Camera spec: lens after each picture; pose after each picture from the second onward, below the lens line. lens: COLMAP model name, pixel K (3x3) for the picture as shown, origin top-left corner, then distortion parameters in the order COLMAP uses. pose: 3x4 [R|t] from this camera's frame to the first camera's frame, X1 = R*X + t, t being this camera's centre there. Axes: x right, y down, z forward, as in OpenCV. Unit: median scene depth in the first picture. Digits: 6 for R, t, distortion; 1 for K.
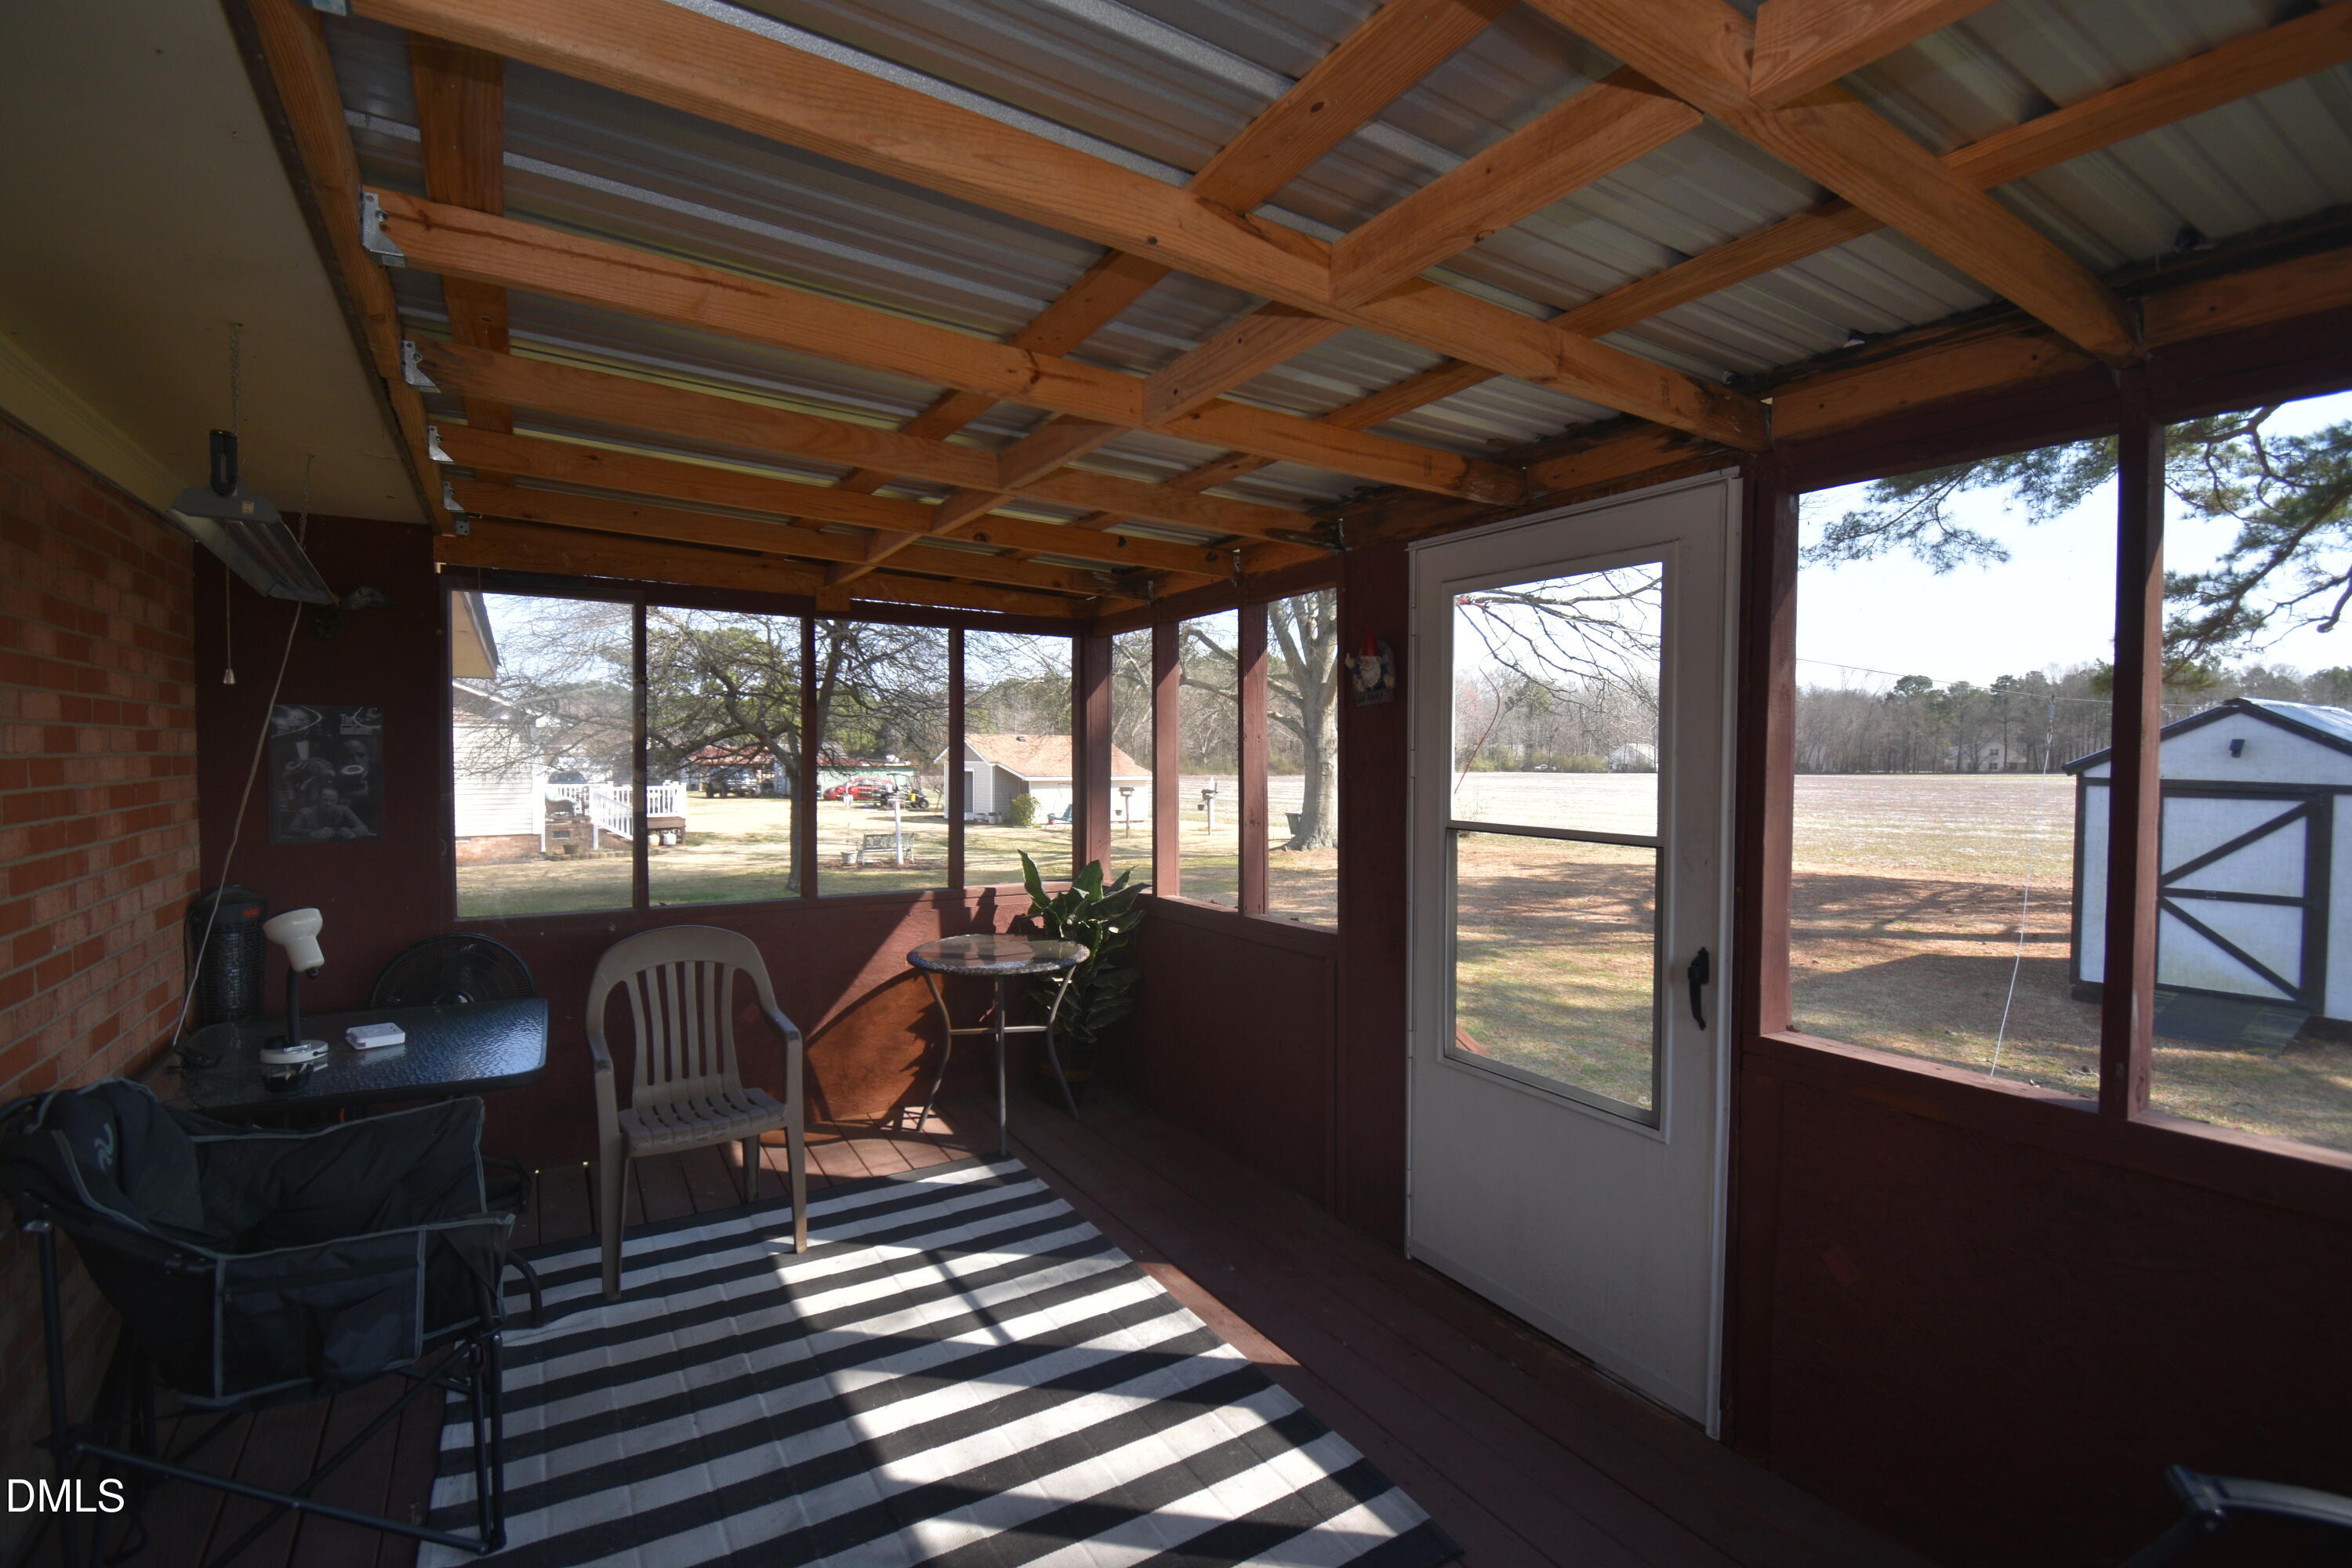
lens RADIAL K [[1051.4, 0, 1179.1], [0, 1051.4, 784.4], [0, 0, 1]] dist [0.012118, -0.018285]
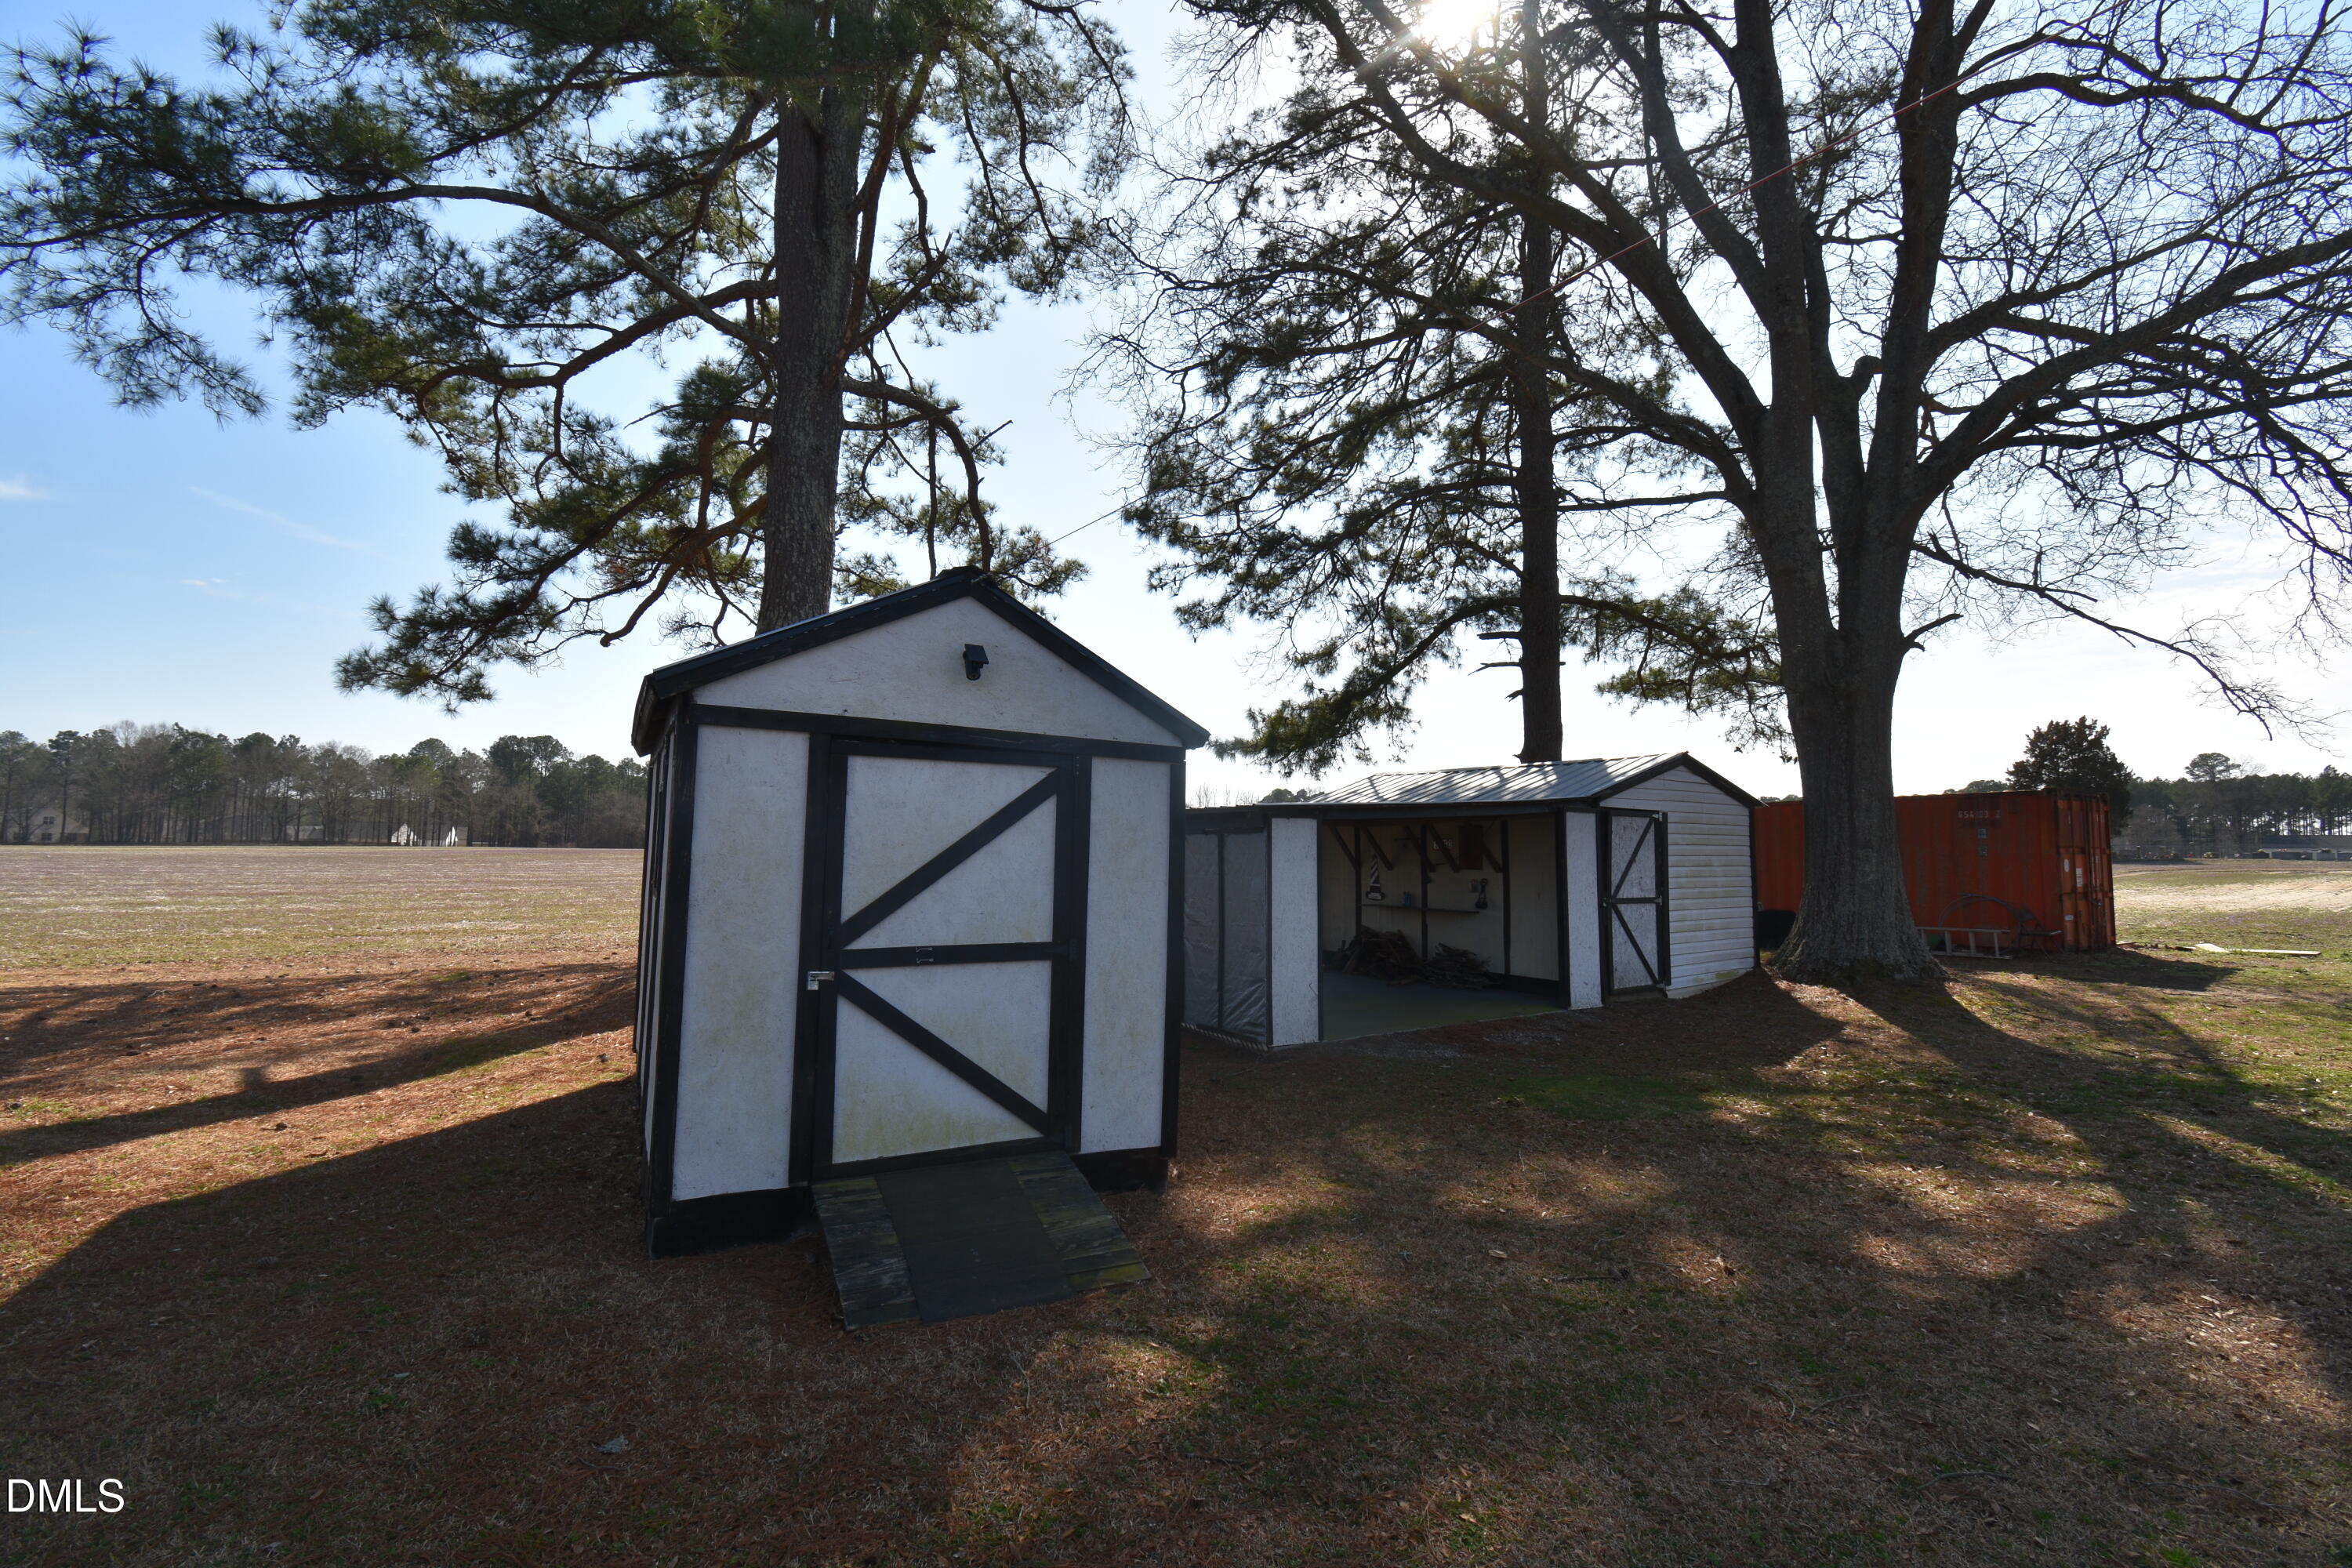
lens RADIAL K [[1051.4, 0, 1176.2], [0, 1051.4, 777.1], [0, 0, 1]] dist [0.012118, -0.018285]
pose [[0.080851, 0.069208, 0.994321, 0.261538], [0.011243, 0.997460, -0.070341, 0.030492], [-0.996663, 0.016867, 0.079867, 0.442158]]
